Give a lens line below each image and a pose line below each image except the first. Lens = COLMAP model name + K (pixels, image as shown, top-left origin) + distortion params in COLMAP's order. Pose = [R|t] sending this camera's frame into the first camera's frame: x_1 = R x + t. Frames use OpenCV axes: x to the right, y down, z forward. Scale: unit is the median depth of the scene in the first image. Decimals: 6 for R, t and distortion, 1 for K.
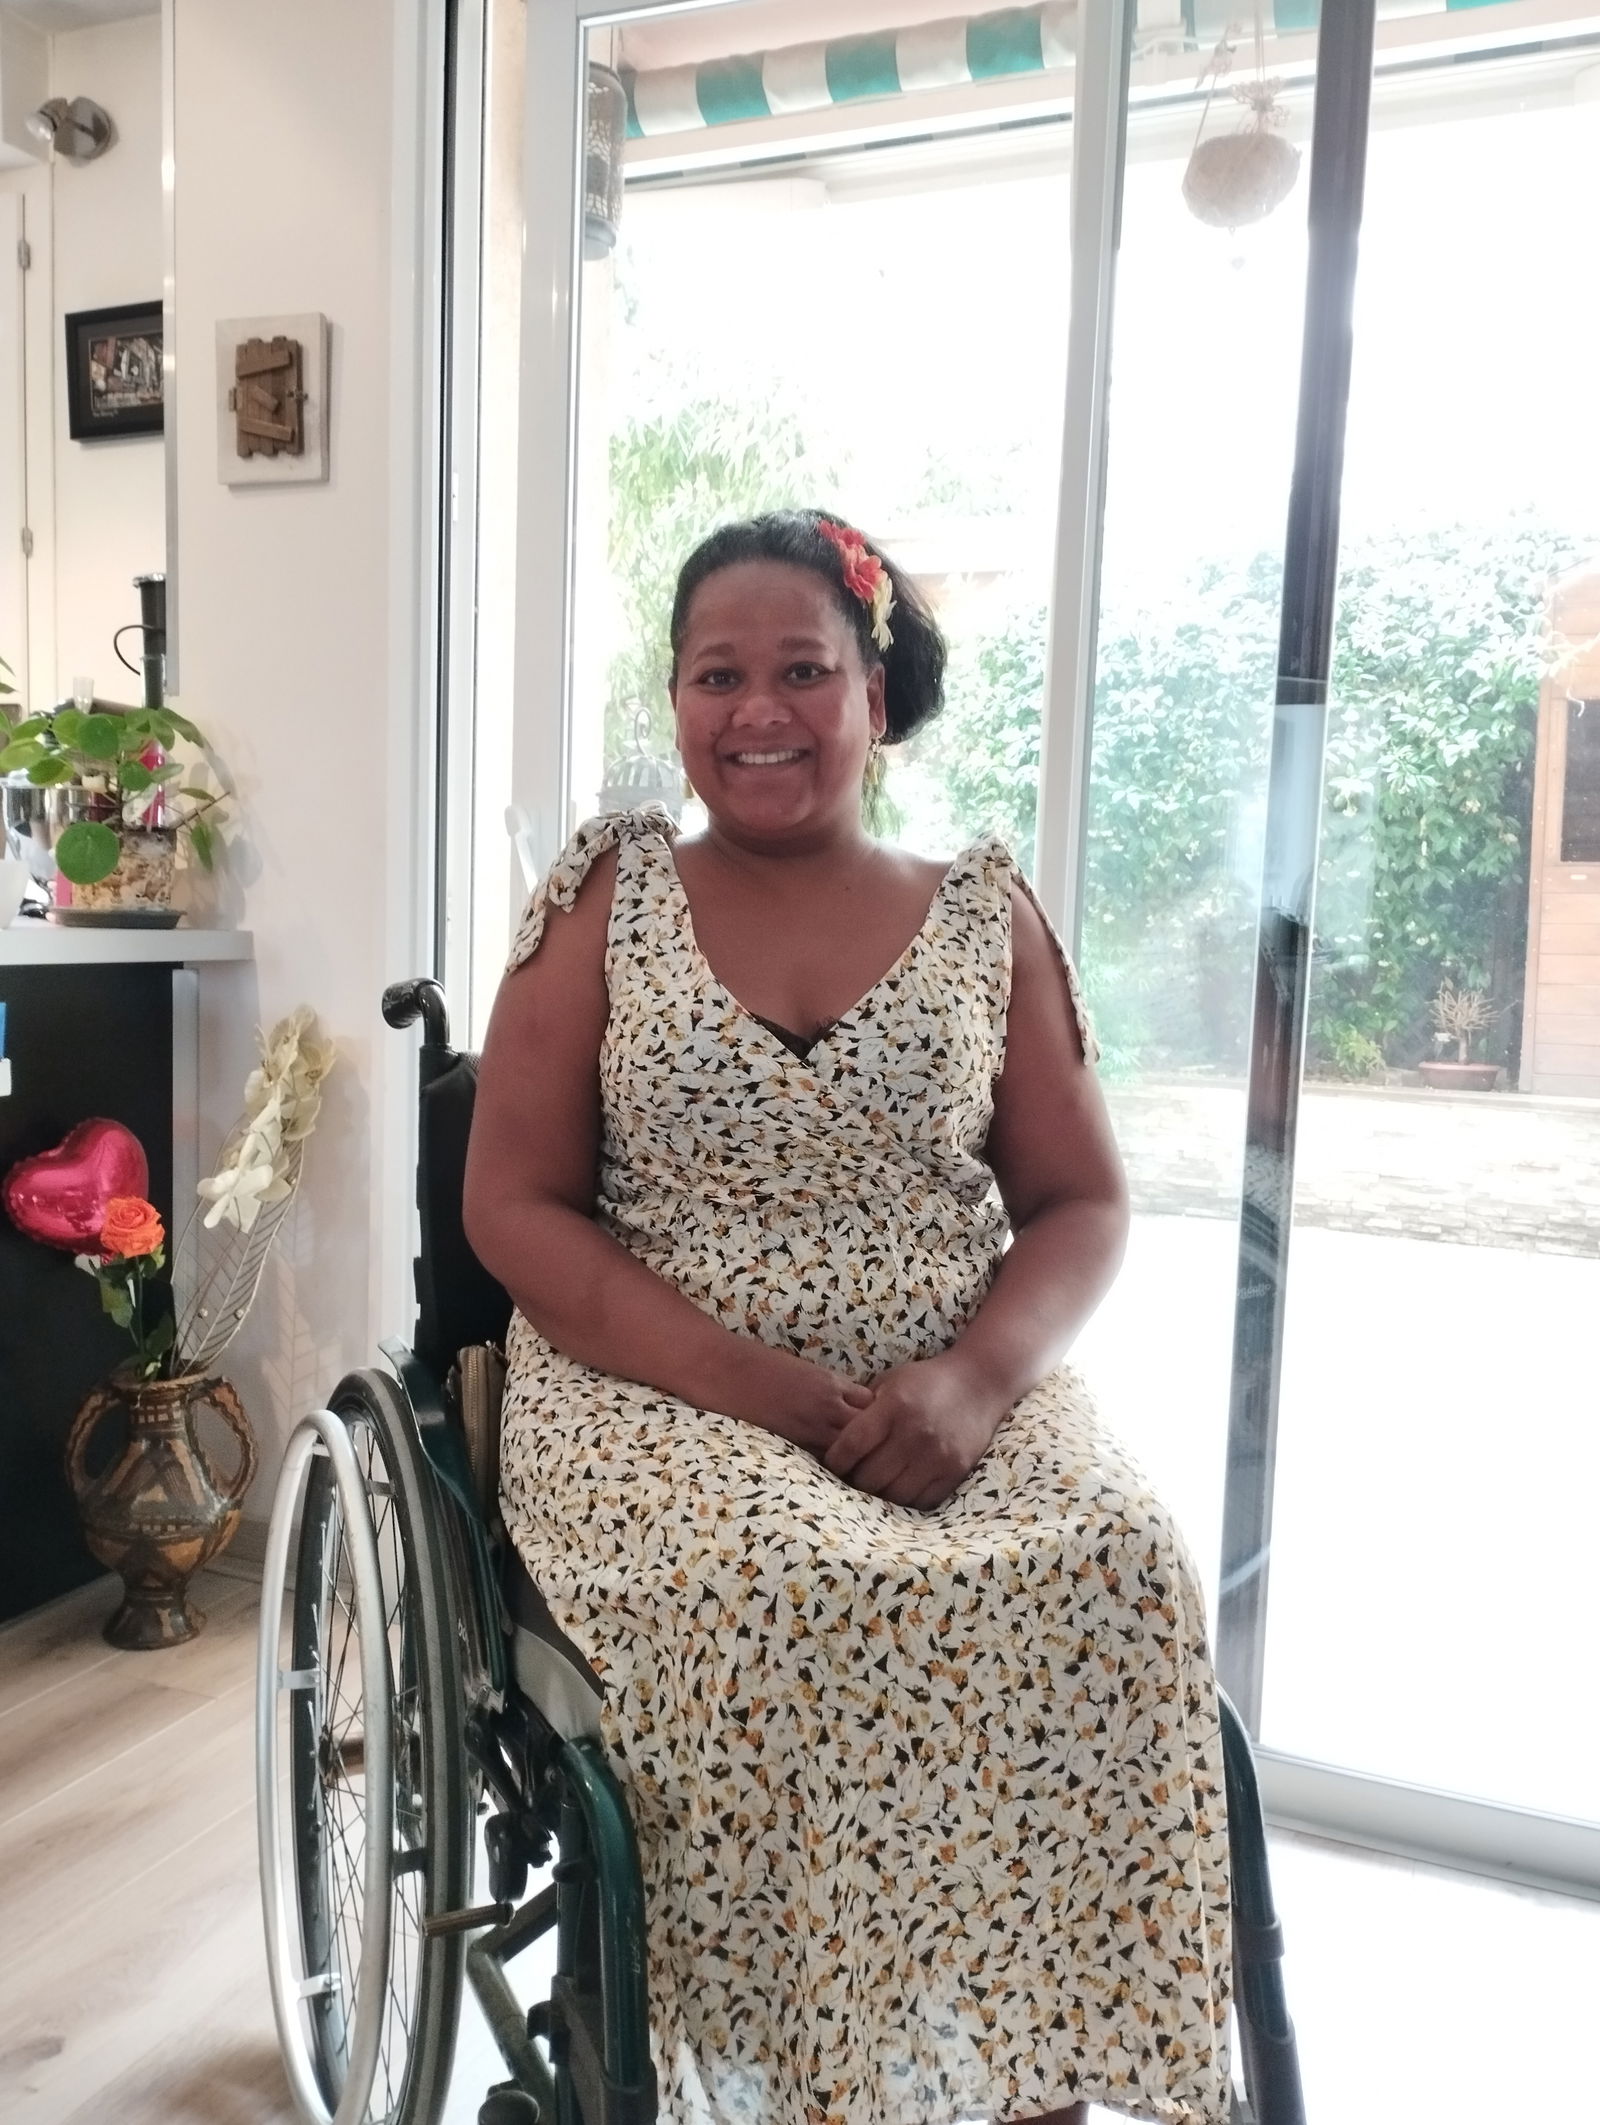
lens RADIAL K [[1767.1, 0, 799.3], [0, 1767.1, 1062.2], [0, 0, 1]] dist [0.063540, -0.005269]
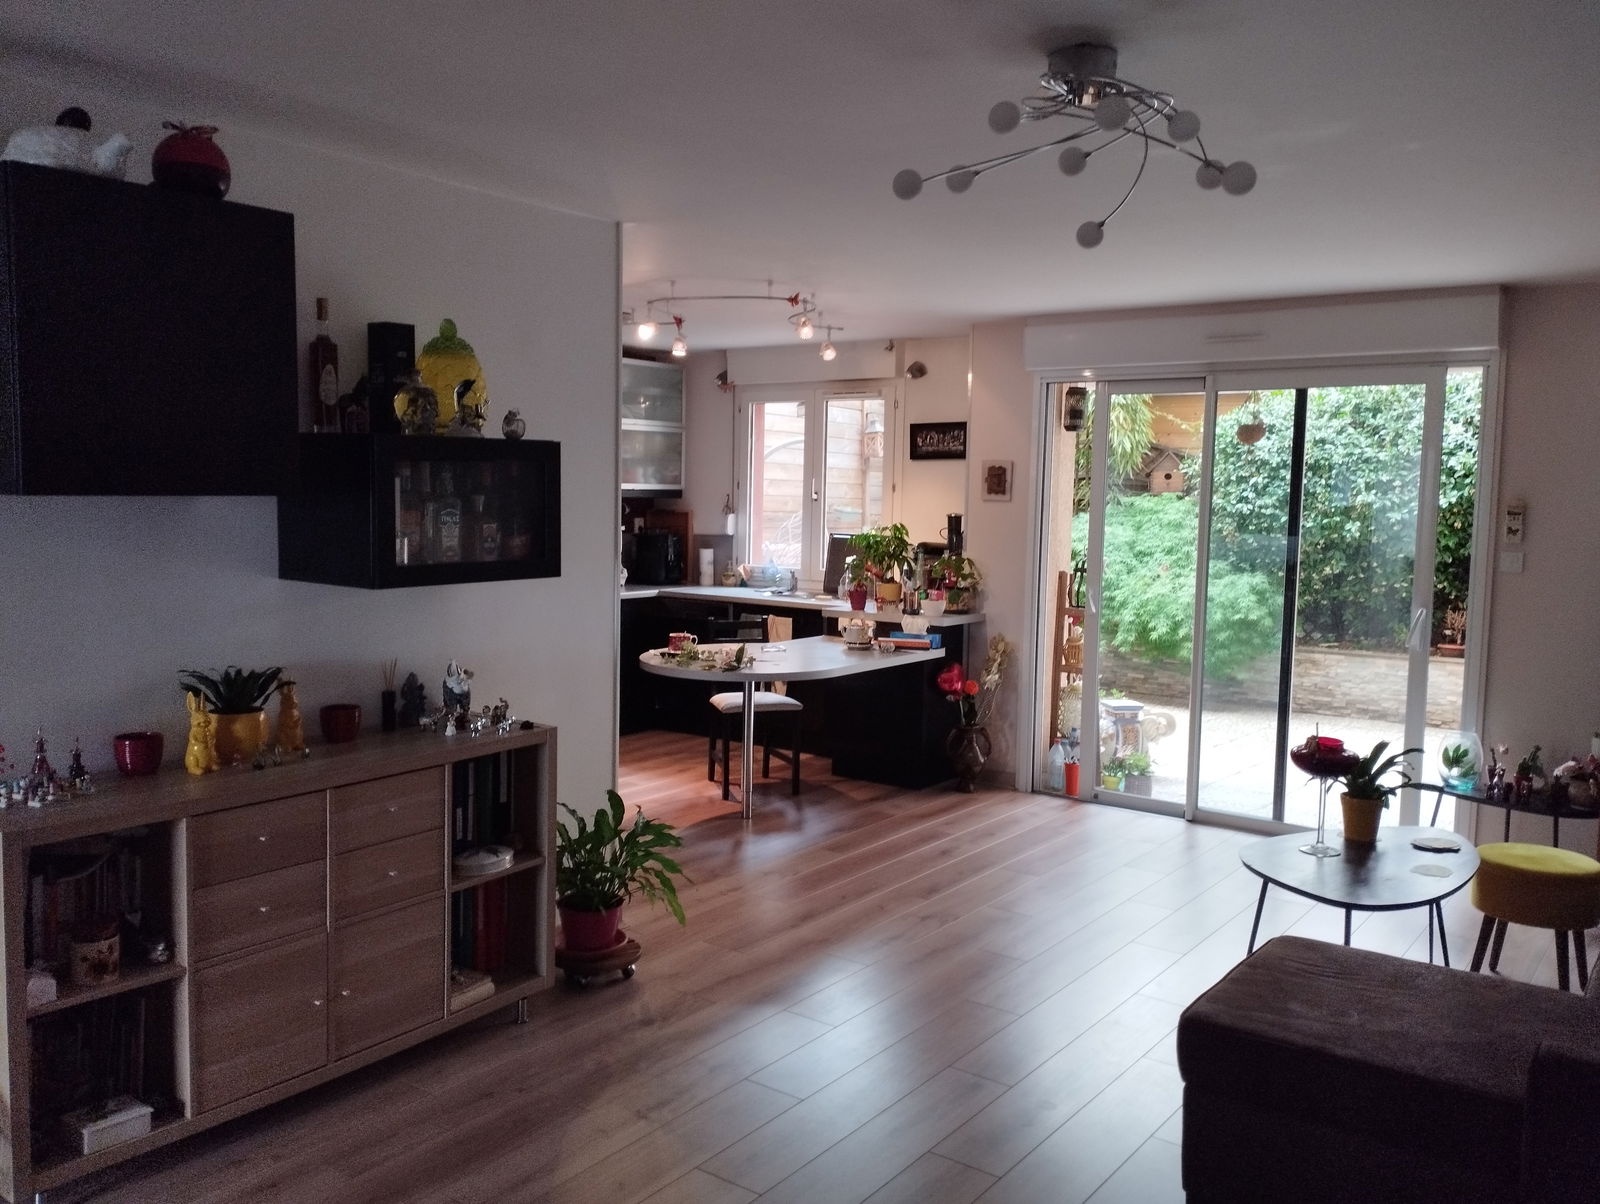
lens RADIAL K [[1330.6, 0, 800.2], [0, 1330.6, 603.7], [0, 0, 1]] dist [0.063540, -0.005269]
pose [[0.971939, 0.004798, -0.235184, -0.009016], [-0.008015, 0.999887, -0.012723, -0.022659], [0.235097, 0.014251, 0.971867, -0.777446]]
